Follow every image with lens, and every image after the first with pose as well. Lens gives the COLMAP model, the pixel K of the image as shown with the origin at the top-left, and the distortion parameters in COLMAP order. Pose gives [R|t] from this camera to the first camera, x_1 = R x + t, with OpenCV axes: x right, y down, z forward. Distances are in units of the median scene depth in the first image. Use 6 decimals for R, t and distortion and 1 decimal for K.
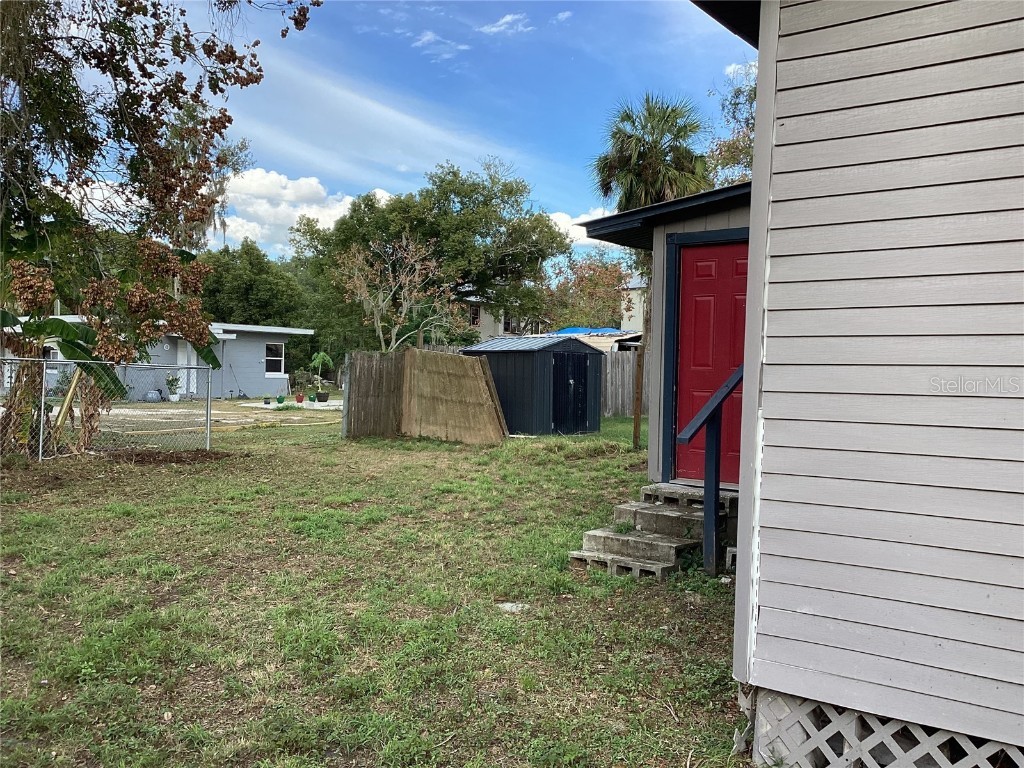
lens RADIAL K [[902.8, 0, 511.0], [0, 902.8, 389.2], [0, 0, 1]] dist [0.032980, -0.108826]
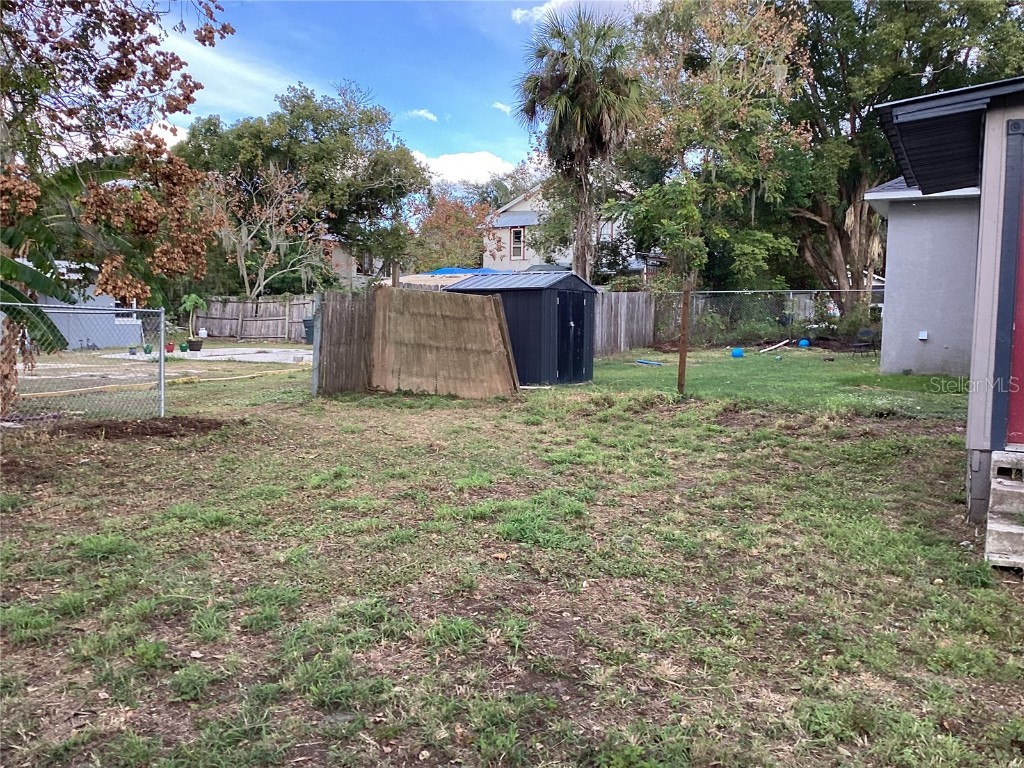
lens RADIAL K [[902.8, 0, 511.0], [0, 902.8, 389.2], [0, 0, 1]] dist [0.032980, -0.108826]
pose [[0.978162, -0.026855, 0.206099, -0.116781], [0.013895, 0.997848, 0.064075, -0.001386], [-0.207377, -0.059812, 0.976431, 0.096724]]
